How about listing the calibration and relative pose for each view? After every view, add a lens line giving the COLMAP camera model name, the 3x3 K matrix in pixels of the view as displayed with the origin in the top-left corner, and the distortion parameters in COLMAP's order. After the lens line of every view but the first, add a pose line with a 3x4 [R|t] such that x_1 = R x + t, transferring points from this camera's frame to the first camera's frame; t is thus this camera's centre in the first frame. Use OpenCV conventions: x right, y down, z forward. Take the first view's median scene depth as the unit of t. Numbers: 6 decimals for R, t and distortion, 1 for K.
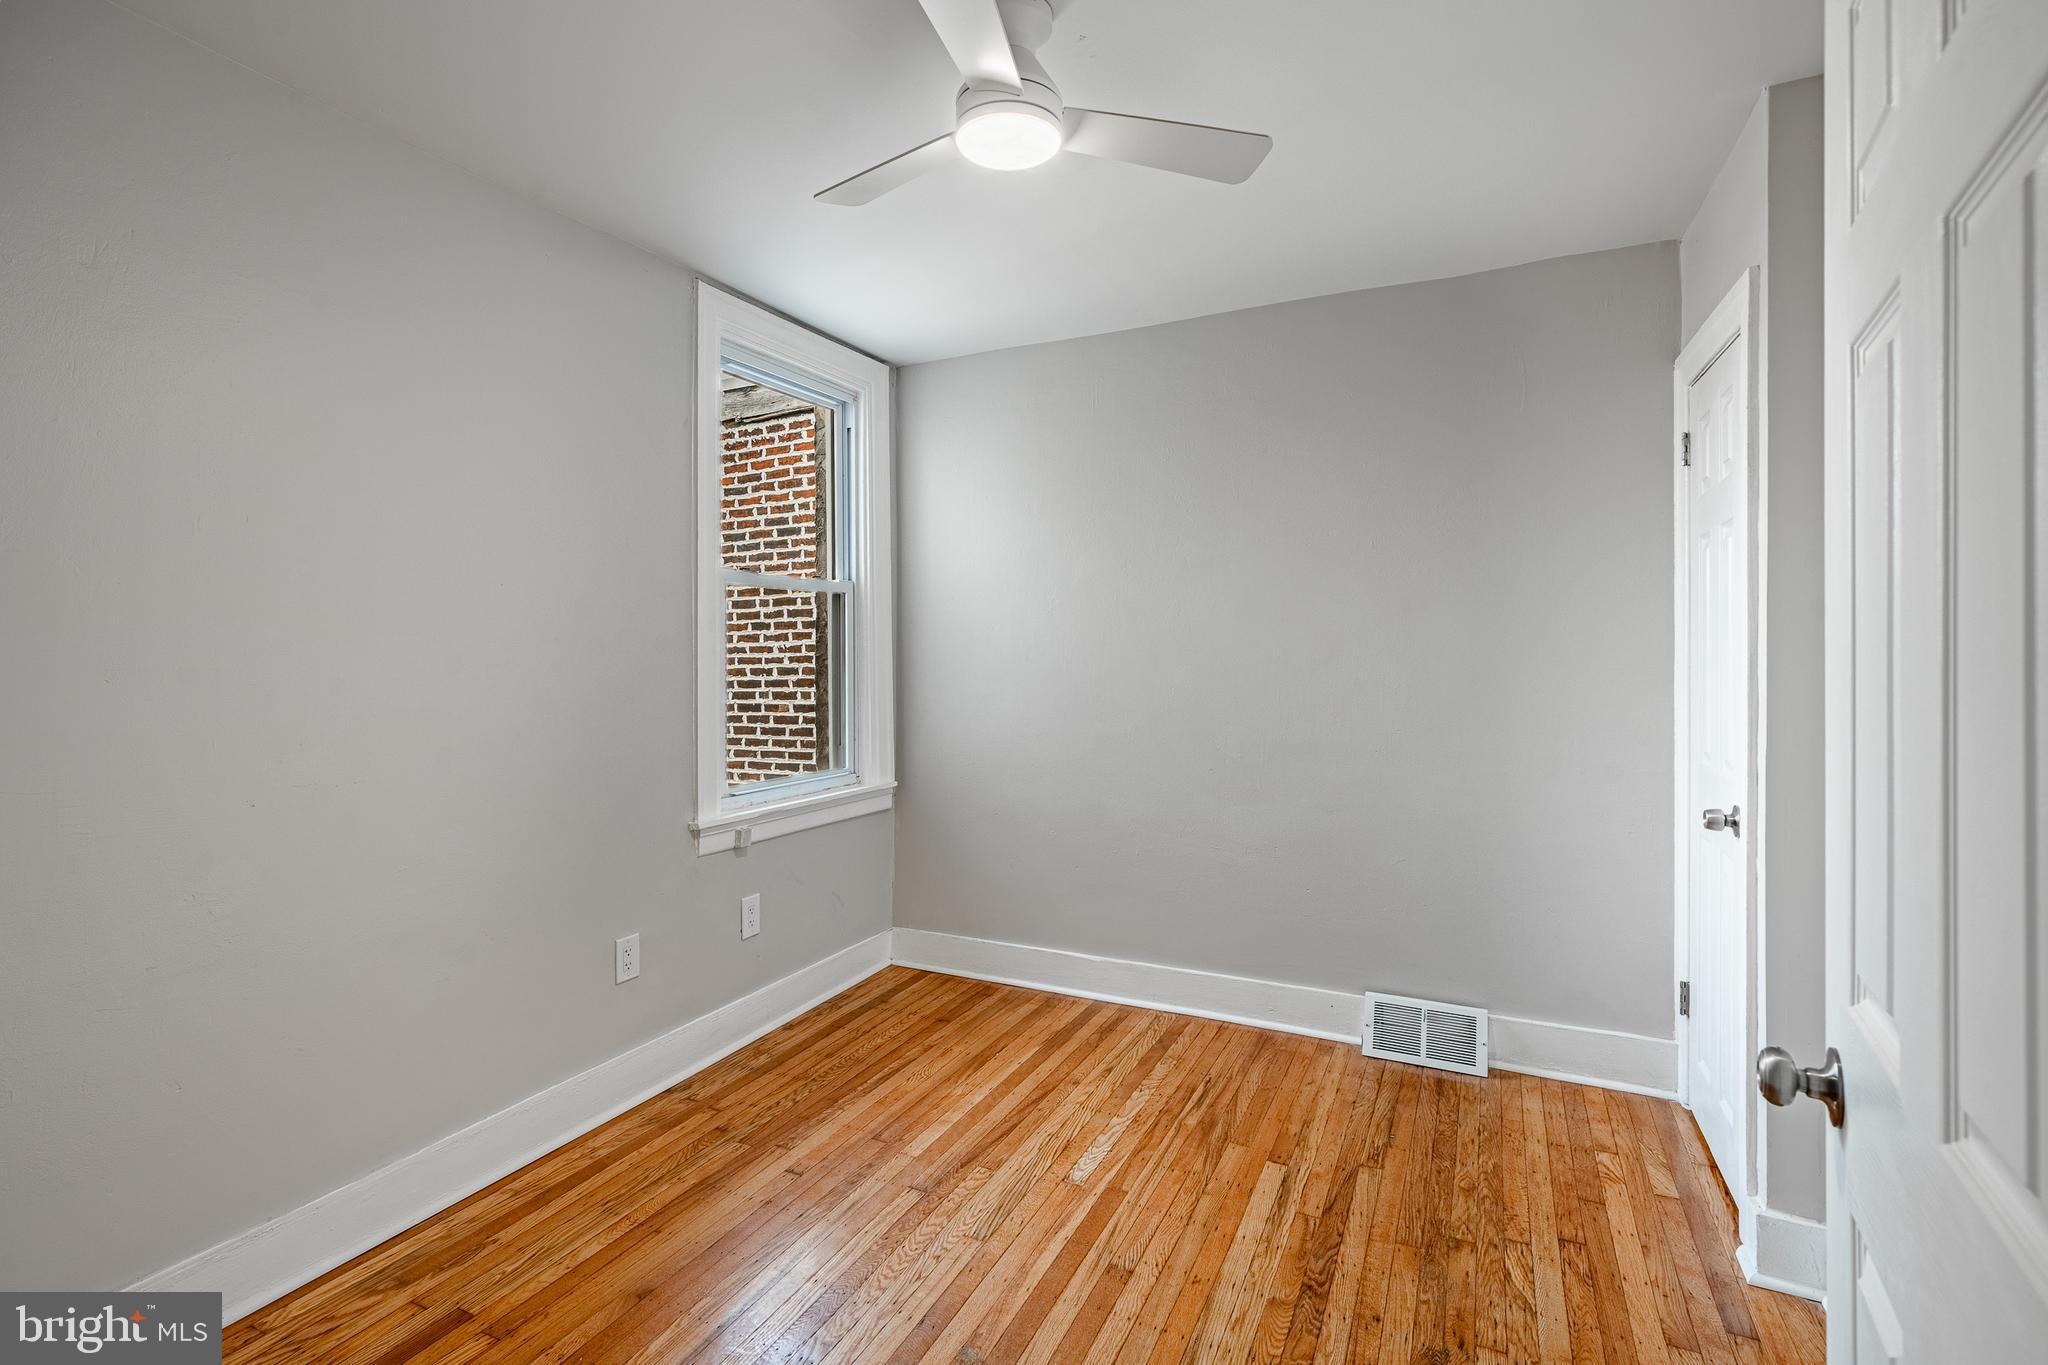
lens RADIAL K [[941.8, 0, 1026.3], [0, 941.8, 669.3], [0, 0, 1]] dist [-0.003809, 0.001425]
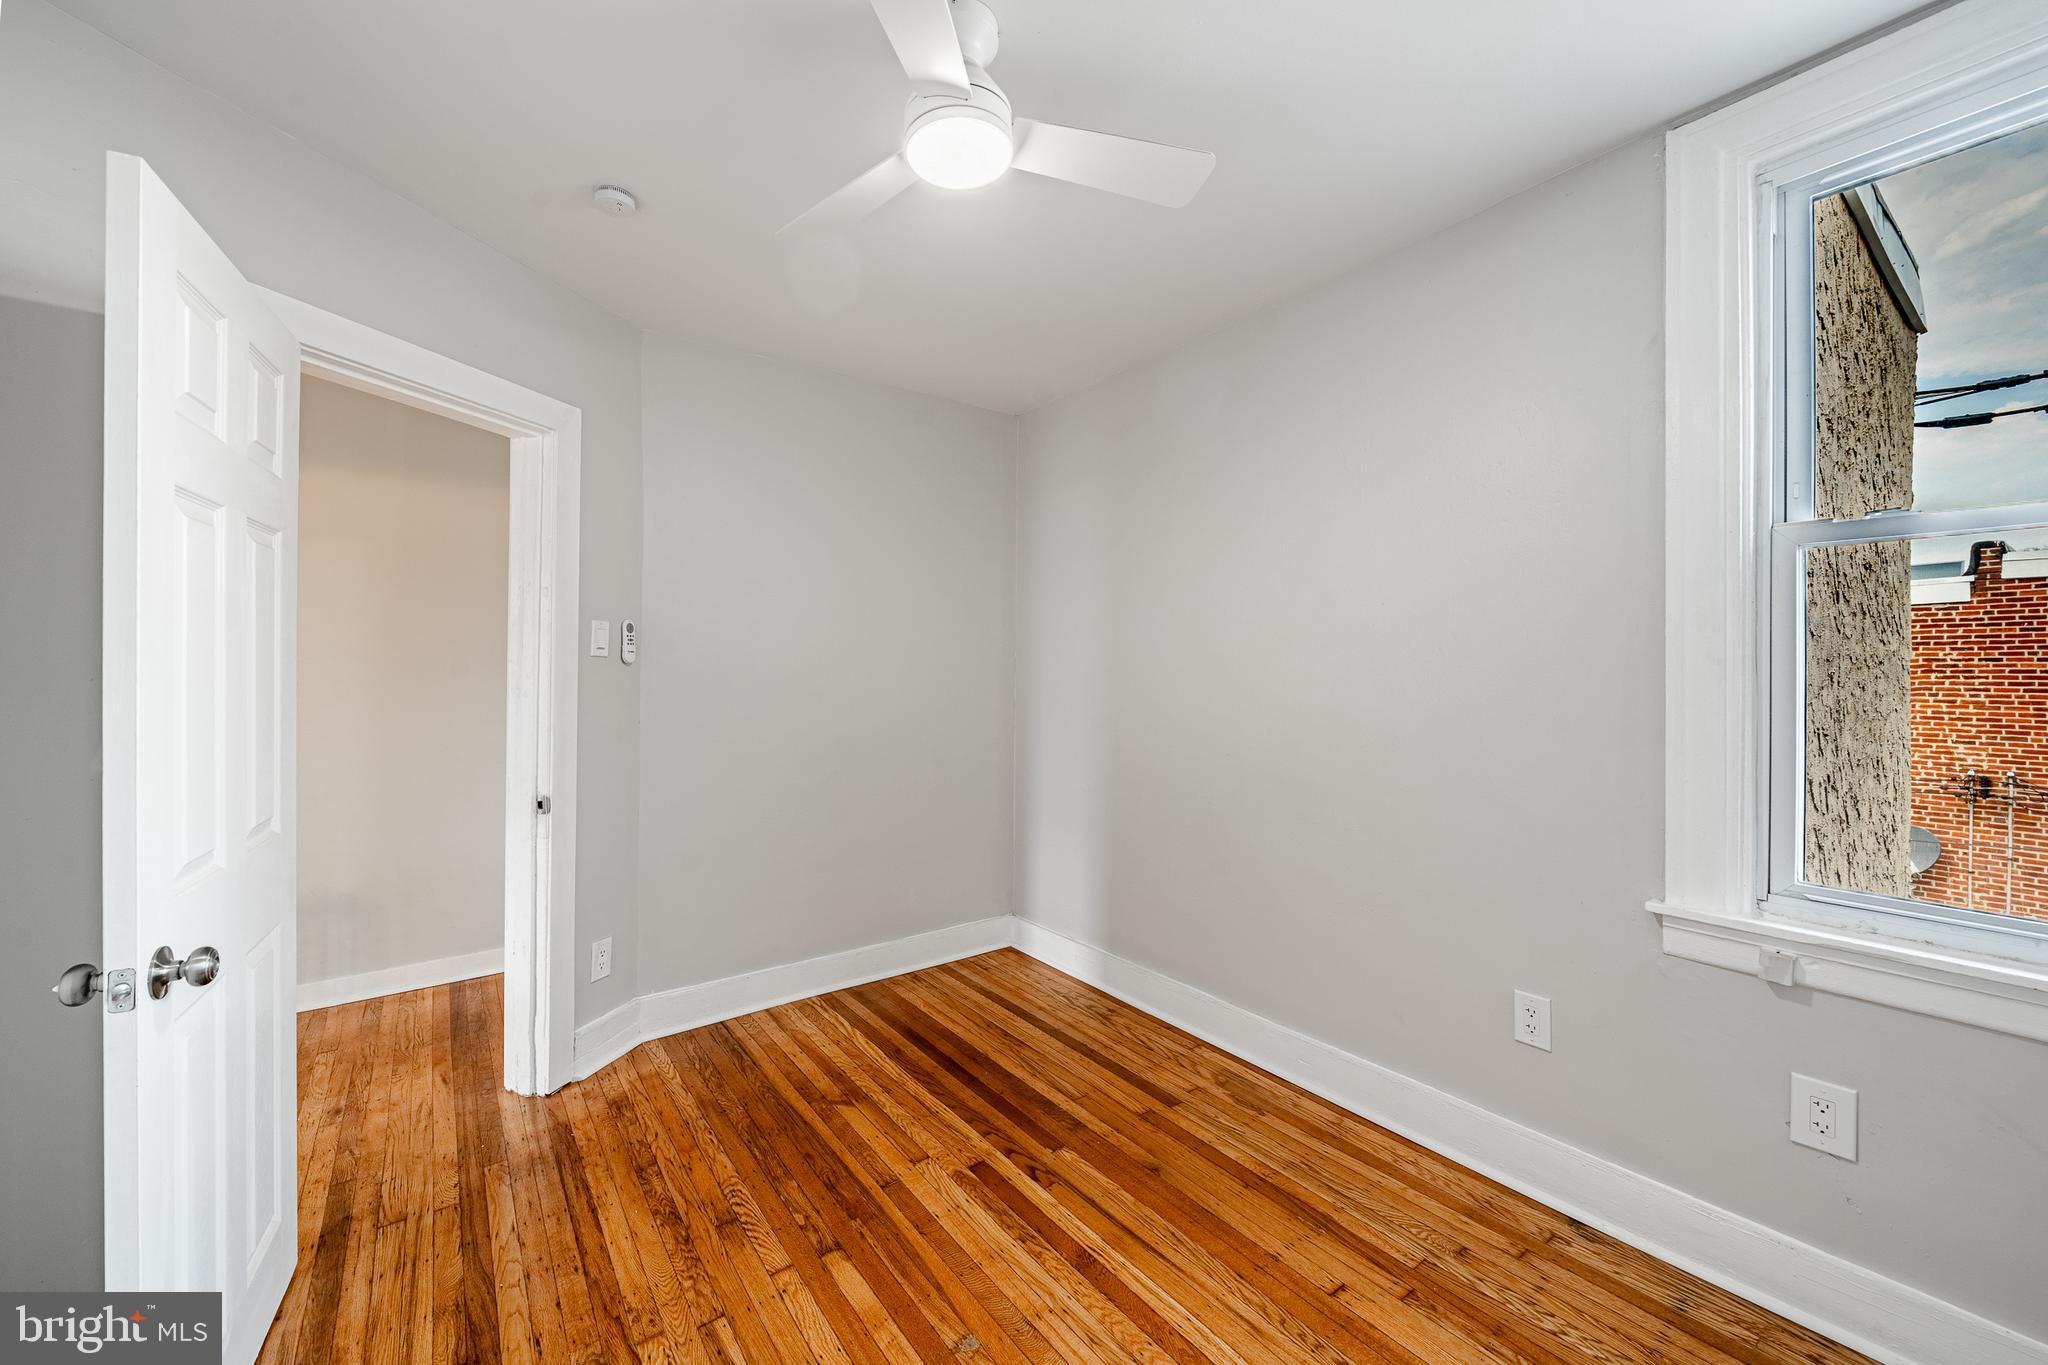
lens RADIAL K [[774.1, 0, 1025.8], [0, 774.1, 668.2], [0, 0, 1]] dist [0.000506, -0.000081]
pose [[-0.465967, -0.004741, -0.884790, 0.404281], [-0.009642, 0.999953, -0.000280, -0.008740], [0.884750, 0.008400, -0.465991, 0.887813]]
